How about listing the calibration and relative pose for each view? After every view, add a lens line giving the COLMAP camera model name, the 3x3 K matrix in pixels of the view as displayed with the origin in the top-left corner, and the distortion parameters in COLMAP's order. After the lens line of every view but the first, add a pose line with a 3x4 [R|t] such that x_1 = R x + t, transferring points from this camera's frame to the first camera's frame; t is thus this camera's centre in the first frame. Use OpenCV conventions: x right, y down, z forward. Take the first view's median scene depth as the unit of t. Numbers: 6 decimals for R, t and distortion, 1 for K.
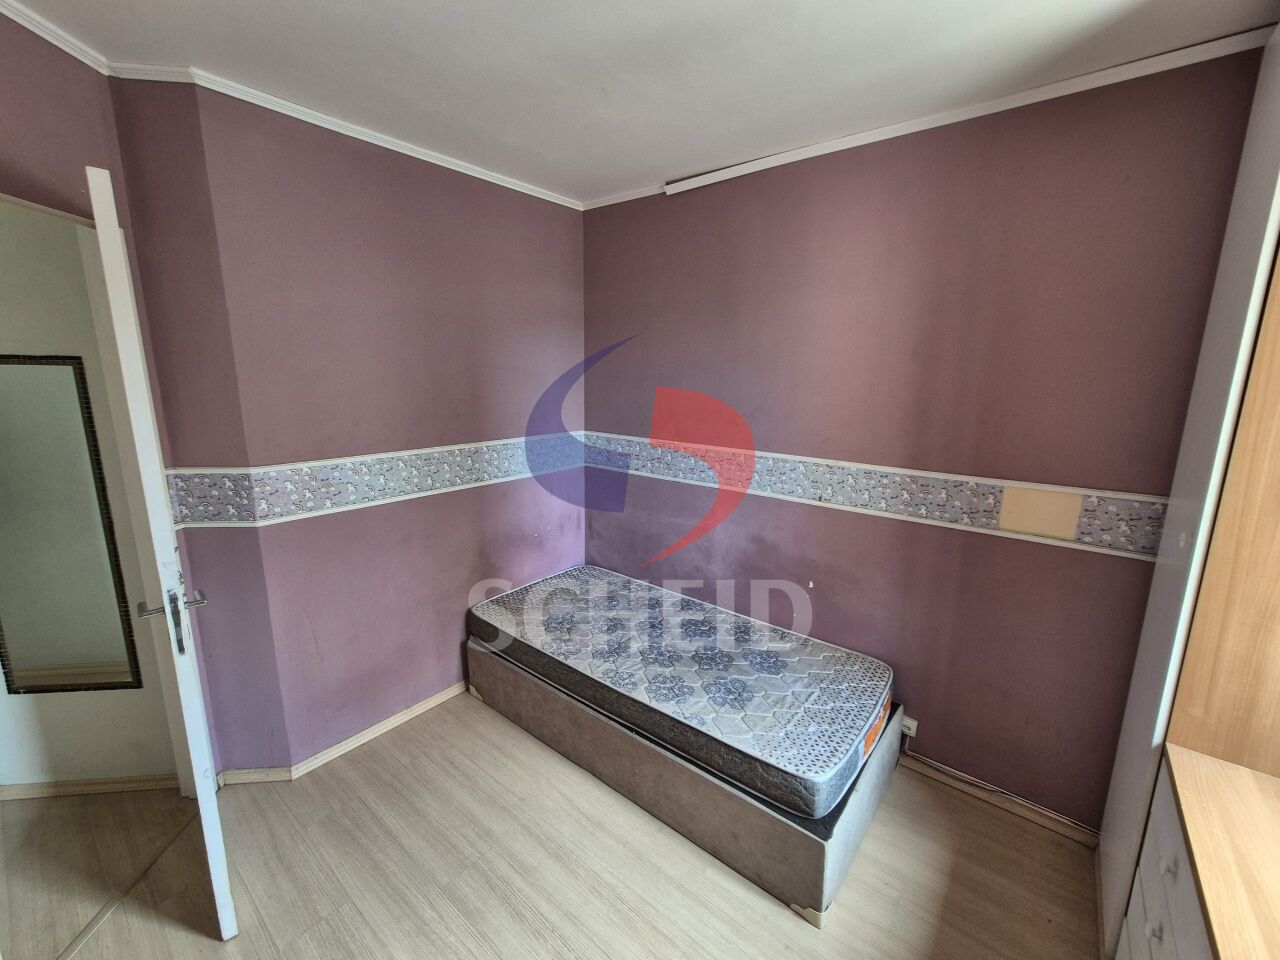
lens RADIAL K [[527.6, 0, 642.2], [0, 527.6, 473.0], [0, 0, 1]] dist [0.000696, 0.000407]
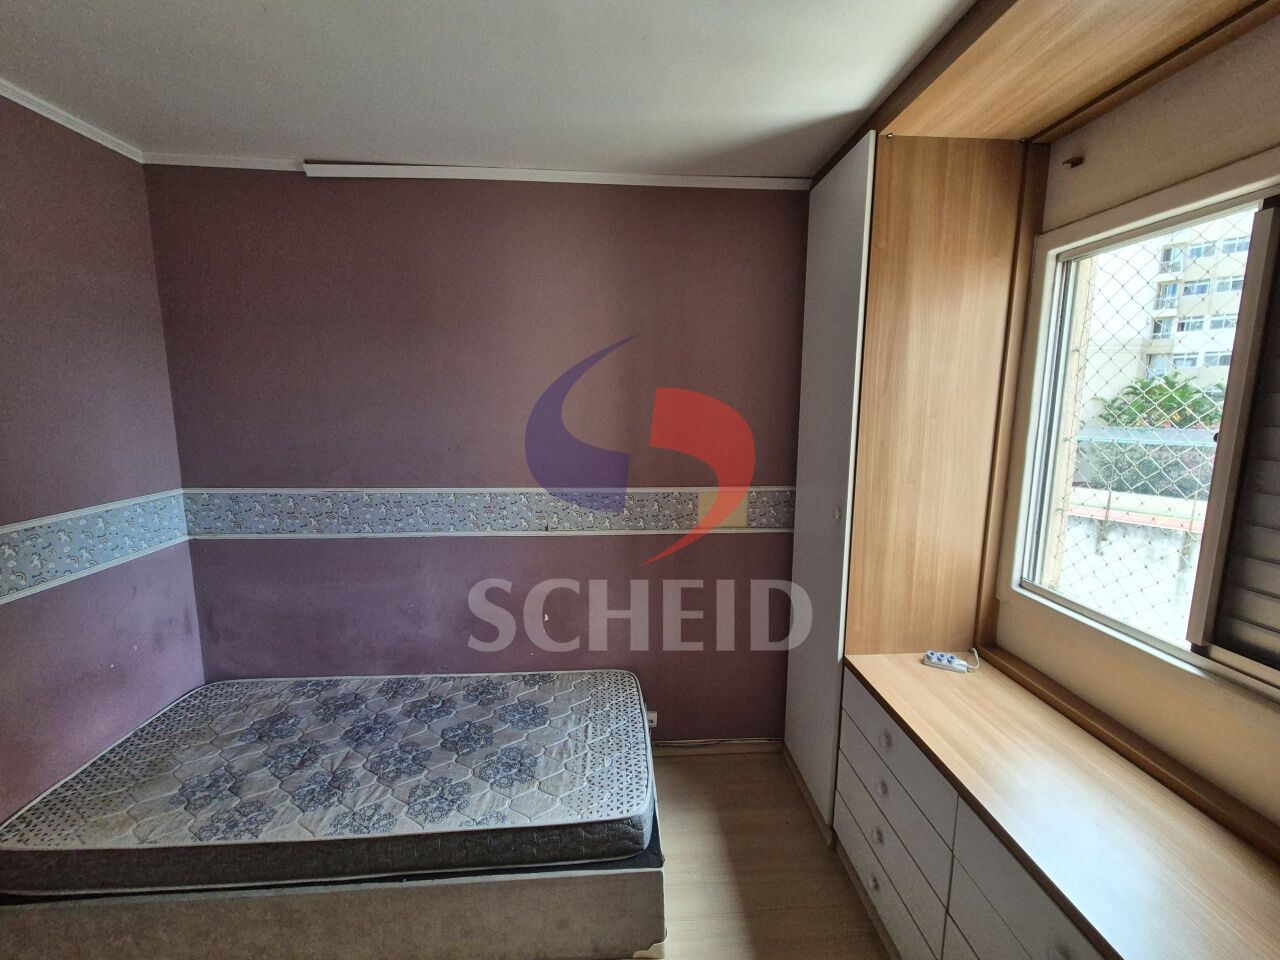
lens RADIAL K [[524.5, 0, 644.9], [0, 524.5, 476.0], [0, 0, 1]] dist [-0.000182, -0.000022]
pose [[0.733062, -0.103722, 0.672207, -0.190498], [0.132864, 0.991102, 0.008037, -0.034254], [-0.667059, 0.083420, 0.740320, 0.161622]]
